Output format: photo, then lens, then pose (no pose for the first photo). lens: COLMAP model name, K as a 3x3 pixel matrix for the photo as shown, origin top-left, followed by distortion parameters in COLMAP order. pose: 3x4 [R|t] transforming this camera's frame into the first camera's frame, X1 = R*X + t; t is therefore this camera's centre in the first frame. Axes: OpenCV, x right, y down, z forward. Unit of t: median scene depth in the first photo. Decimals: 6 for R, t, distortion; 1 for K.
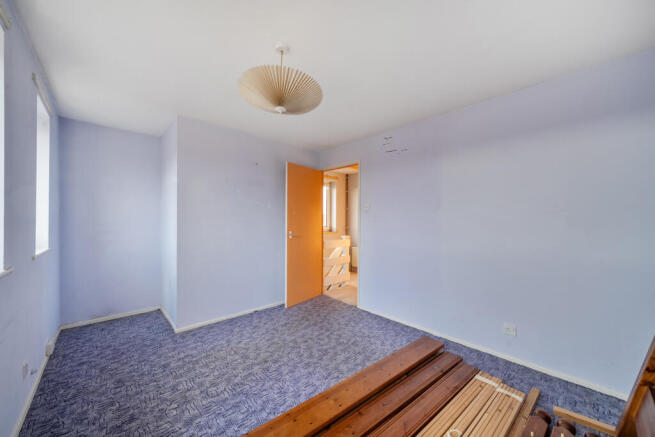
lens RADIAL K [[257.6, 0, 327.5], [0, 257.6, 218.5], [0, 0, 1]] dist [0.000081, -0.000002]
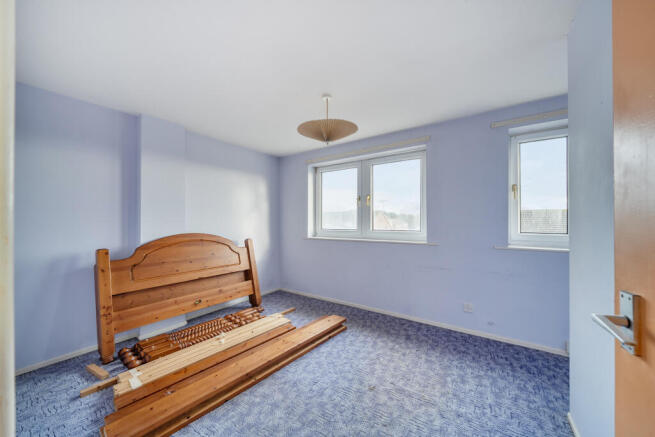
lens RADIAL K [[257.6, 0, 327.5], [0, 257.6, 218.5], [0, 0, 1]] dist [0.000081, -0.000002]
pose [[-0.980813, -0.002593, -0.194934, 0.067794], [0.000780, 0.999851, -0.017226, 0.011273], [0.194950, -0.017047, -0.980665, 1.844762]]
